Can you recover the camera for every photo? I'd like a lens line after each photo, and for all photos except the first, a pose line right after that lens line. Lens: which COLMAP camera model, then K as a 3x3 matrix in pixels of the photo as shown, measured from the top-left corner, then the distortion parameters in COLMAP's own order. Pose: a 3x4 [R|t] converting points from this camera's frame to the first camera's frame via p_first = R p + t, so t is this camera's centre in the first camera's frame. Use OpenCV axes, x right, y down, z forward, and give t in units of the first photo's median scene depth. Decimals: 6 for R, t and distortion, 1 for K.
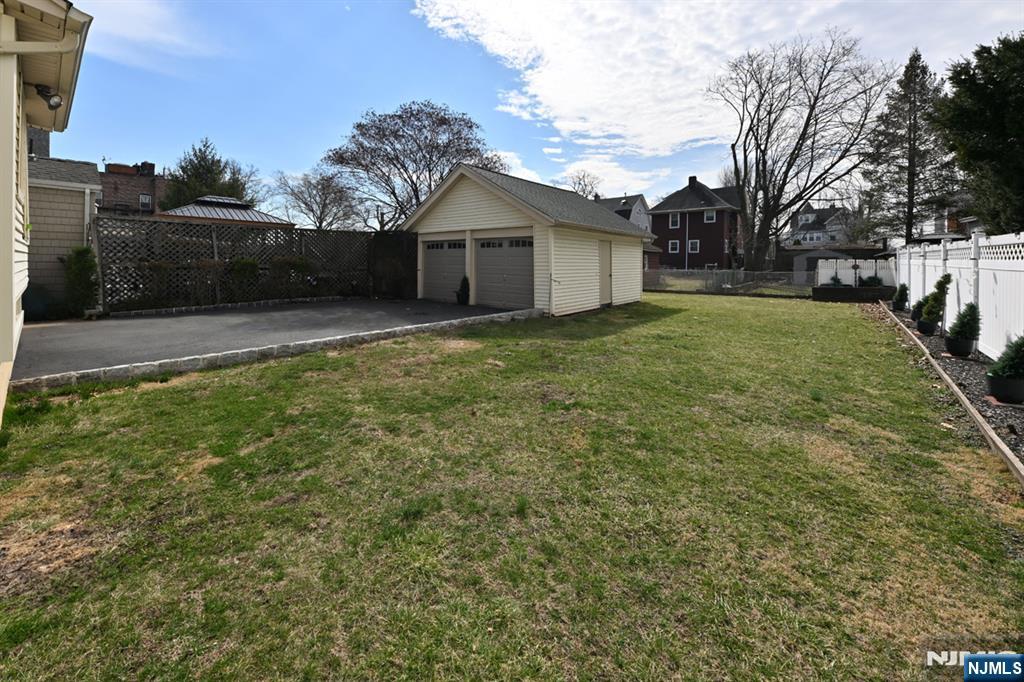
lens RADIAL K [[352.0, 0, 511.5], [0, 352.0, 314.3], [0, 0, 1]] dist [-0.000111, -0.000010]
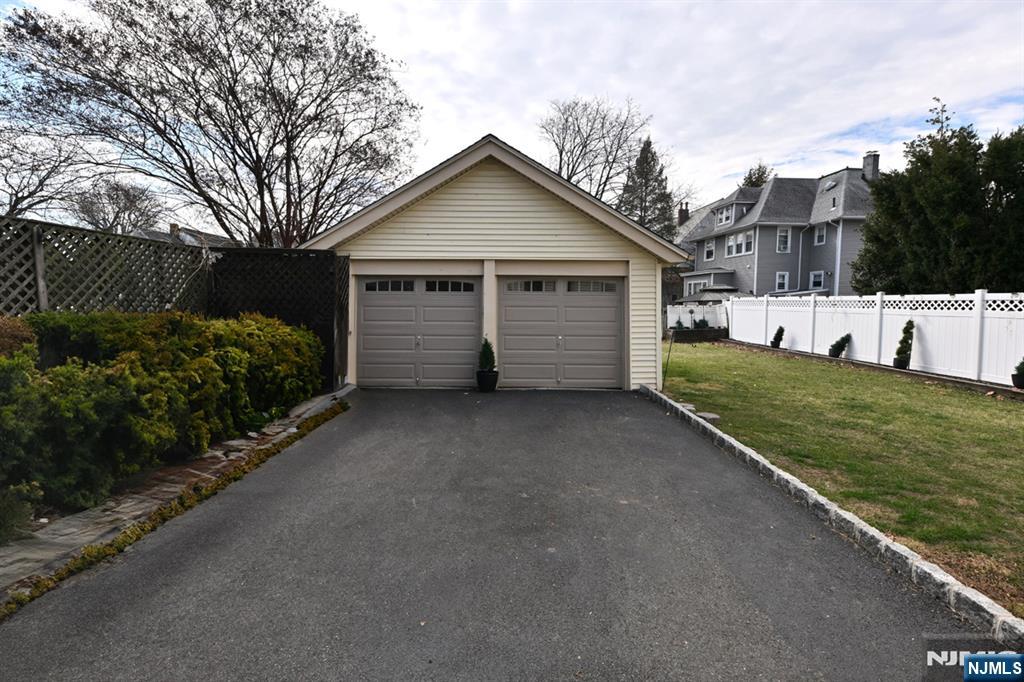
lens RADIAL K [[352.0, 0, 511.5], [0, 352.0, 314.3], [0, 0, 1]] dist [-0.000111, -0.000010]
pose [[0.795611, -0.015659, 0.605606, -0.394380], [0.091562, 0.991290, -0.094657, -0.086998], [-0.598849, 0.130760, 0.790115, 0.494219]]
